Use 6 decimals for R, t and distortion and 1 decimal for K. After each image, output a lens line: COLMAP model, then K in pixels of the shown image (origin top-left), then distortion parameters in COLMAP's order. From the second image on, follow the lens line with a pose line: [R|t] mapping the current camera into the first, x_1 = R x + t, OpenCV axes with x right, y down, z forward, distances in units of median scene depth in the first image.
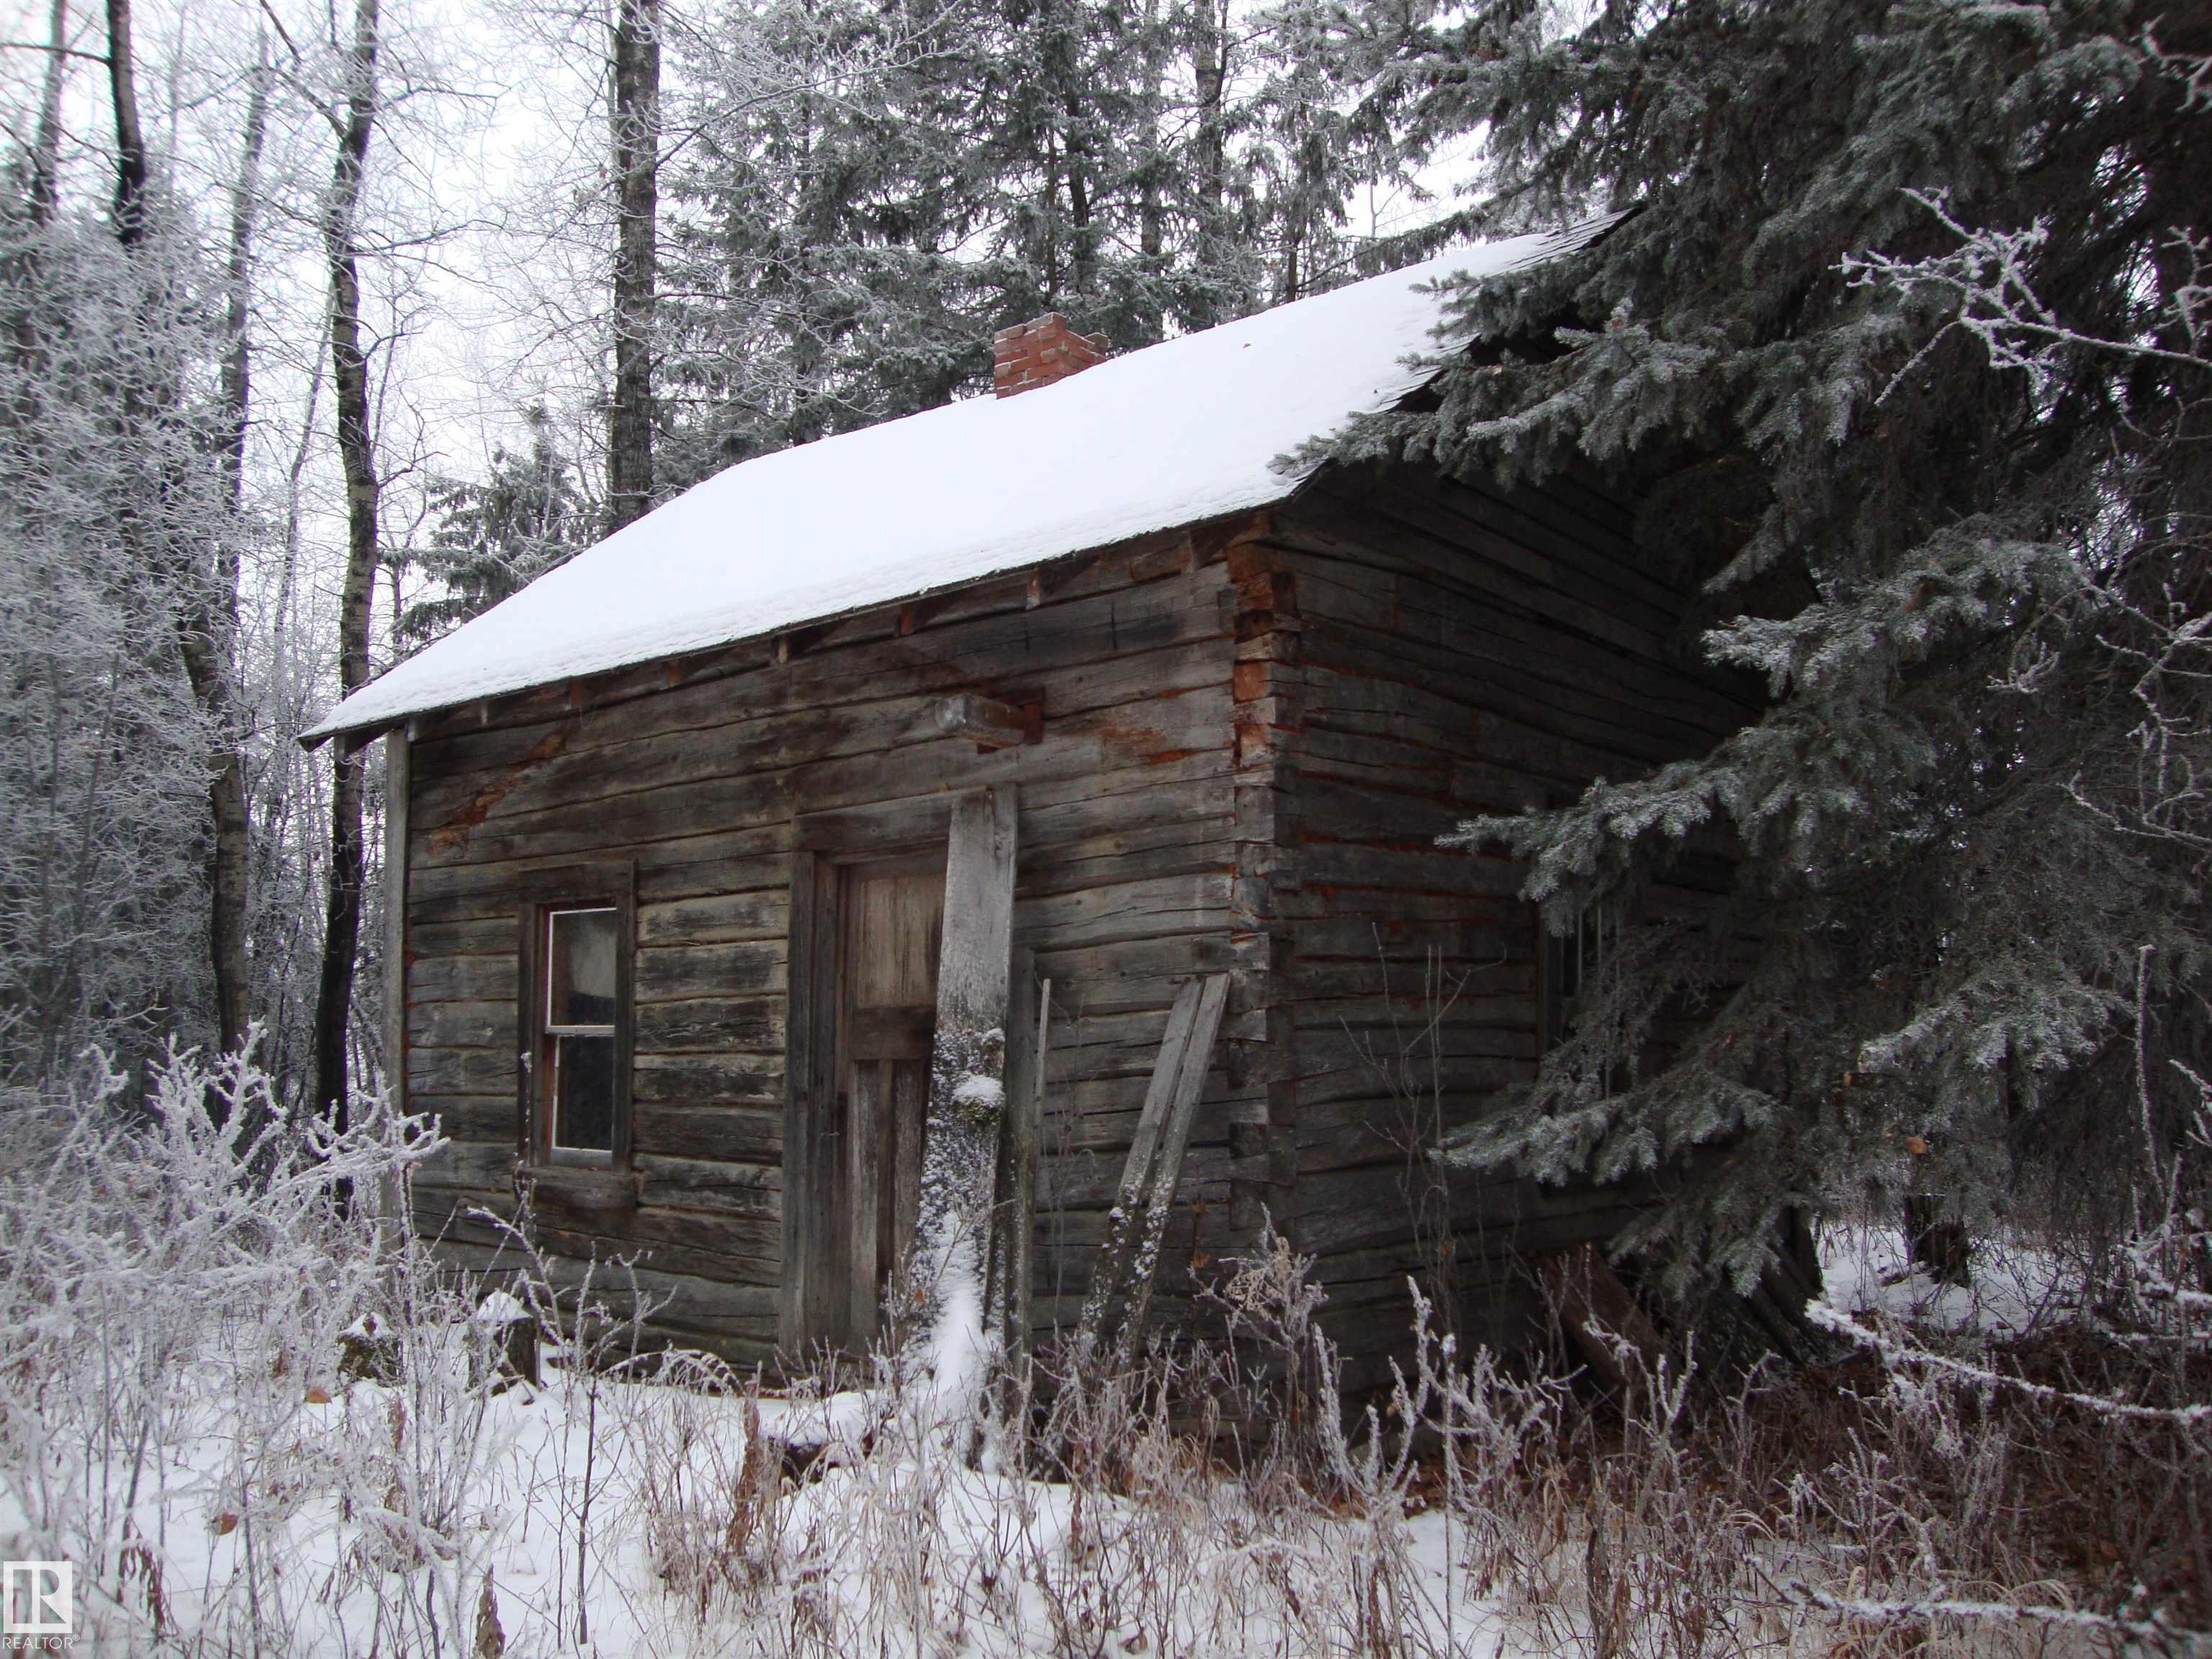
lens RADIAL K [[2021.4, 0, 1099.6], [0, 2021.4, 830.0], [0, 0, 1]] dist [-0.195548, 0.211759]
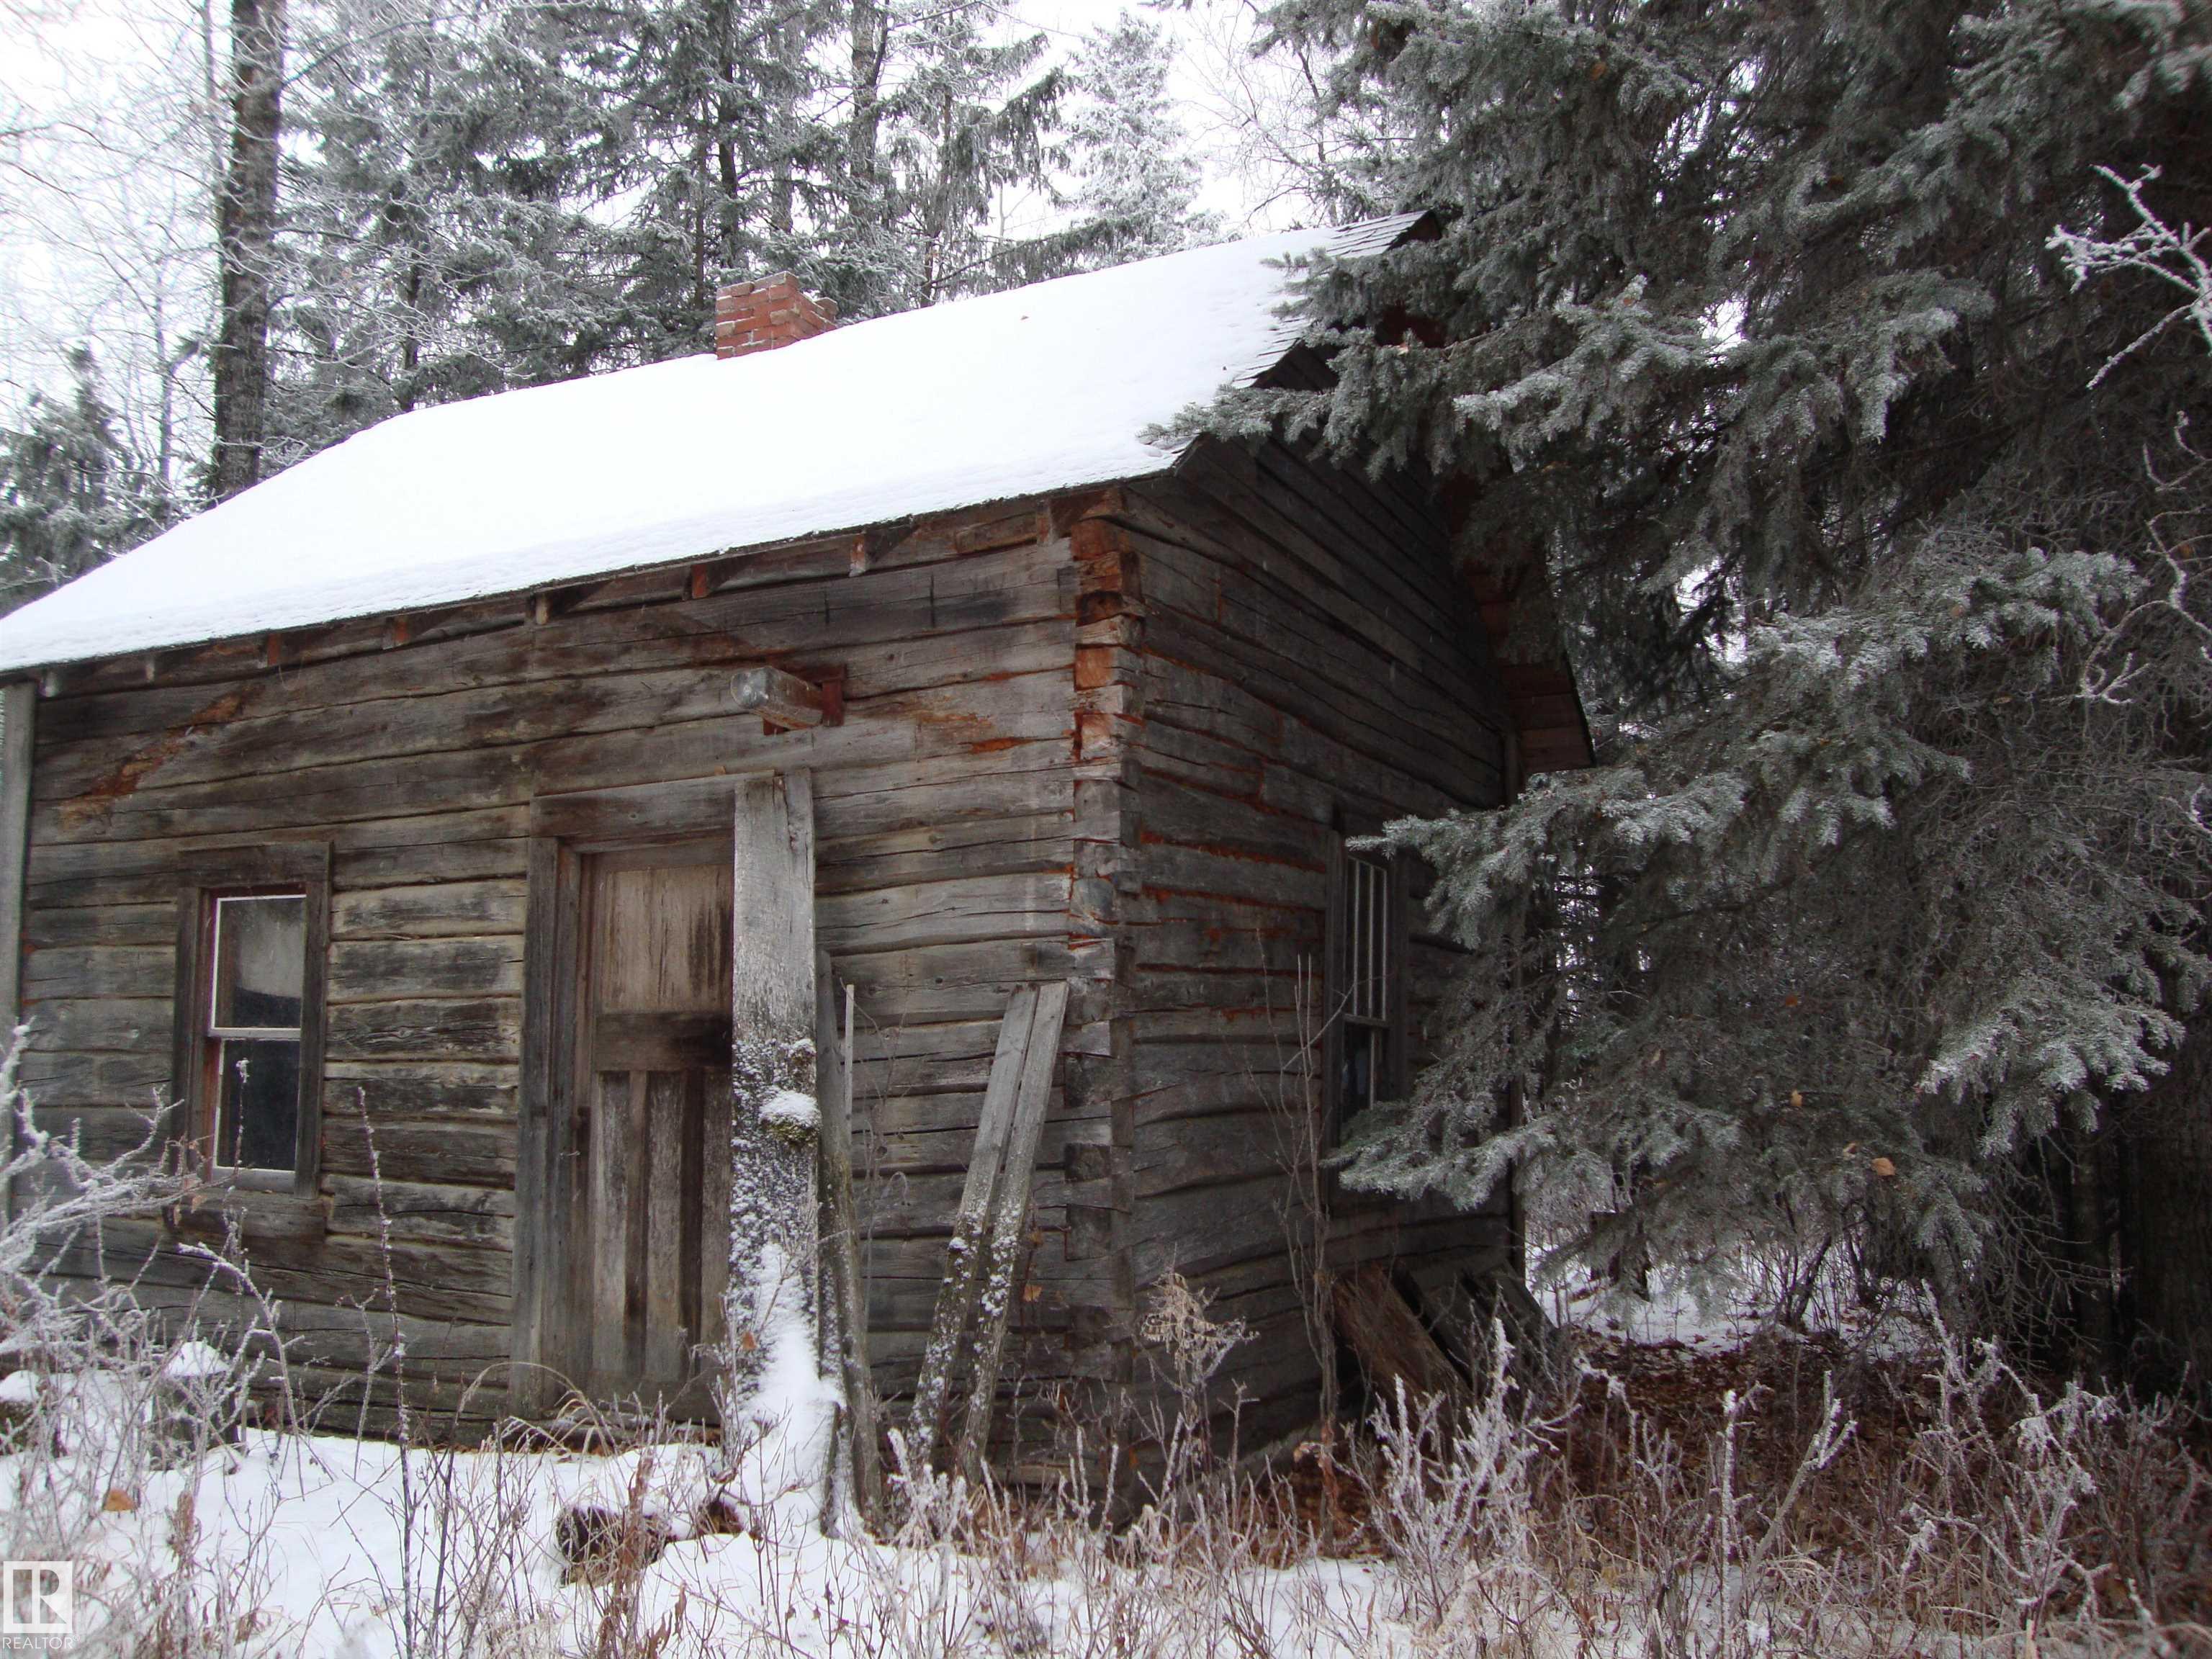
lens RADIAL K [[2021.4, 0, 1109.8], [0, 2021.4, 824.3], [0, 0, 1]] dist [-0.195548, 0.211759]
pose [[0.971394, 0.032631, 0.235220, -0.121733], [-0.030678, 0.999458, -0.011958, 0.008549], [-0.235483, 0.004400, 0.971868, 0.087323]]
